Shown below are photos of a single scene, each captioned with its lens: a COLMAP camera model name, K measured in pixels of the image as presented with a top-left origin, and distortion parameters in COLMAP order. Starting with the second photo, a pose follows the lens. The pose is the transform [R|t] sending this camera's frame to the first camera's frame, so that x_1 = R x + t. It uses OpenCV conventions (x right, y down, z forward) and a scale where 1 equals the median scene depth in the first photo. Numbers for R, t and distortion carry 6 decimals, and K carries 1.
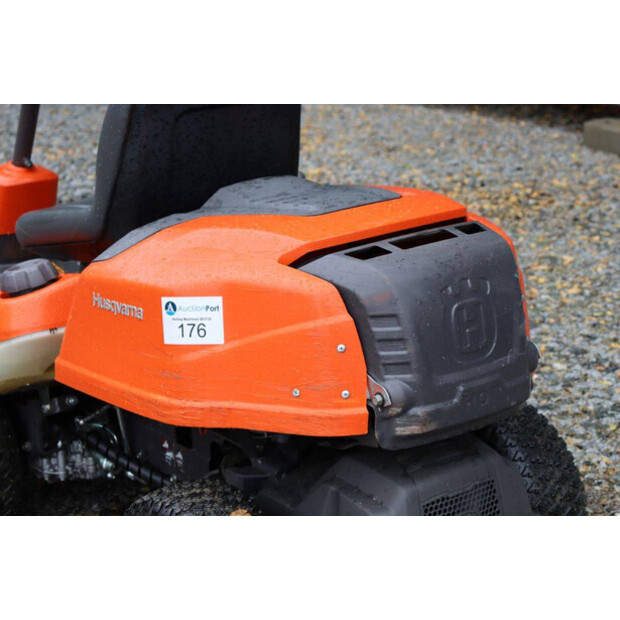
lens RADIAL K [[1444.8, 0, 310.7], [0, 1444.8, 310.9], [0, 0, 1]] dist [0.424716, 0.000000]
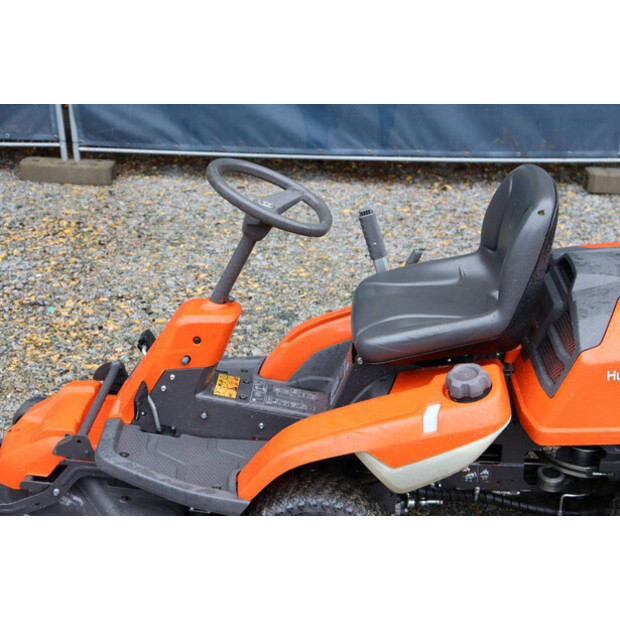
lens RADIAL K [[1015.0, 0, 311.4], [0, 1015.0, 316.4], [0, 0, 1]] dist [0.159161, 0.000000]
pose [[0.651182, -0.282023, 0.704574, -1.065634], [0.225757, 0.958345, 0.174951, -0.314219], [-0.724566, 0.045138, 0.687726, 0.580621]]
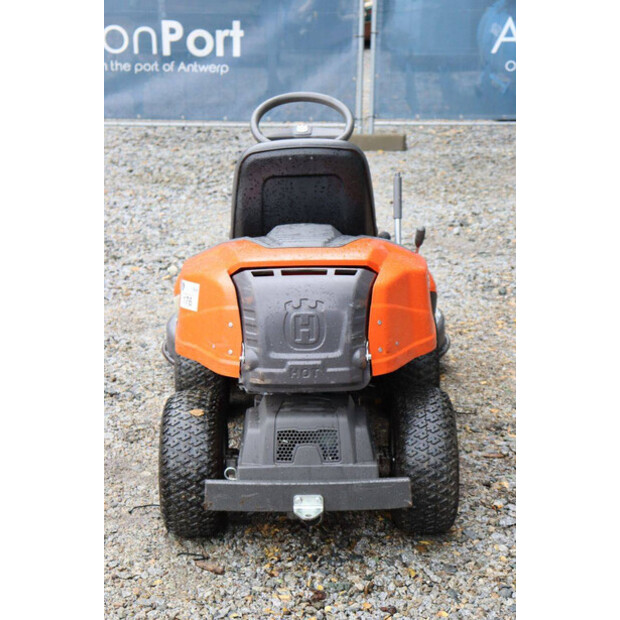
lens RADIAL K [[1444.8, 0, 313.9], [0, 1444.8, 315.0], [0, 0, 1]] dist [0.424716, 0.000000]
pose [[0.797590, 0.197938, -0.569798, 1.036807], [-0.191660, 0.978835, 0.071750, -0.122603], [0.571940, 0.051981, 0.818647, -0.330581]]
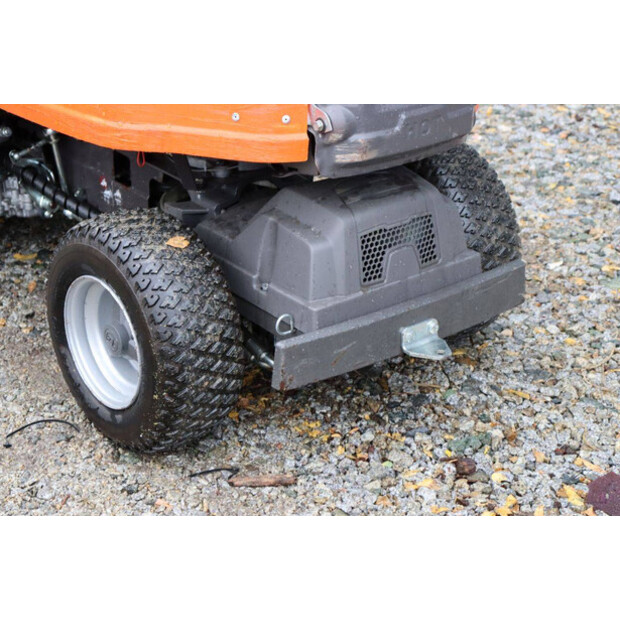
lens RADIAL K [[1444.8, 0, 312.0], [0, 1444.8, 312.1], [0, 0, 1]] dist [0.424716, 0.000000]
pose [[0.998990, 0.022023, 0.039153, 0.005661], [-0.027263, 0.989947, 0.138784, 0.048325], [-0.035703, -0.139711, 0.989548, 0.004341]]
